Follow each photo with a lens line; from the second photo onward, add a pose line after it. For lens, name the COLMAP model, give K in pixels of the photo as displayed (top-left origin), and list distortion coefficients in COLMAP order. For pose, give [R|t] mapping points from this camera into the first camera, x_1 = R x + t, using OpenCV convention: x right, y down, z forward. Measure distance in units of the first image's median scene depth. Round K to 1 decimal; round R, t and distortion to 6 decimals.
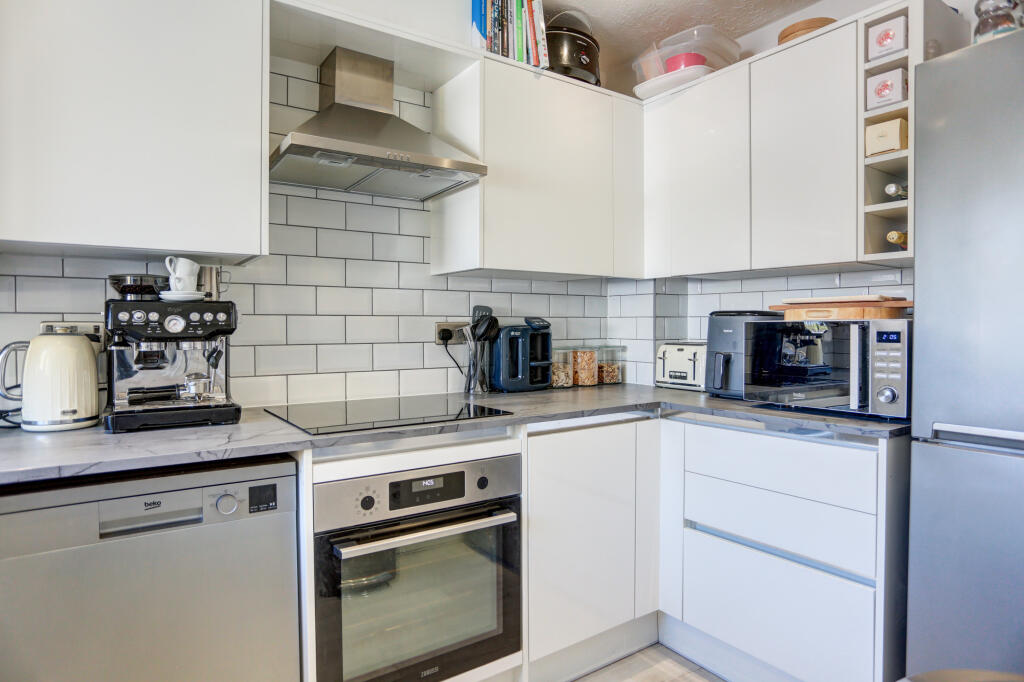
lens RADIAL K [[603.7, 0, 512.0], [0, 603.7, 341.0], [0, 0, 1]] dist [-0.000278, 0.001656]
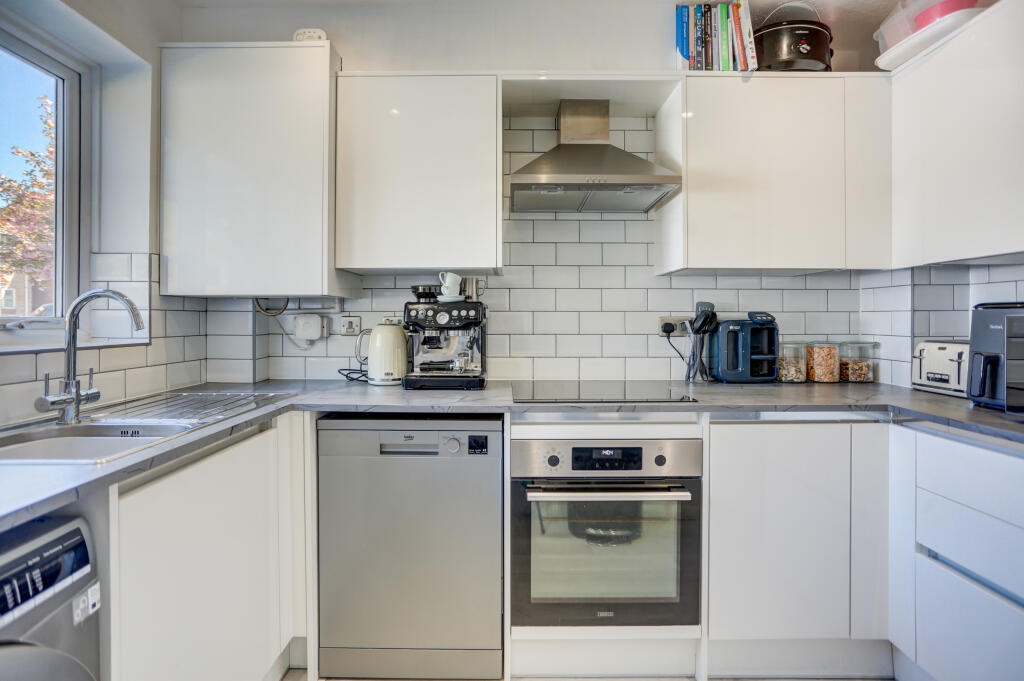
lens RADIAL K [[516.3, 0, 511.9], [0, 516.3, 327.5], [0, 0, 1]] dist [-0.002263, 0.032655]
pose [[0.833529, 0.010643, -0.552372, 0.204526], [-0.016846, 0.999839, -0.006156, -0.000386], [0.552218, 0.014437, 0.833575, 0.040039]]
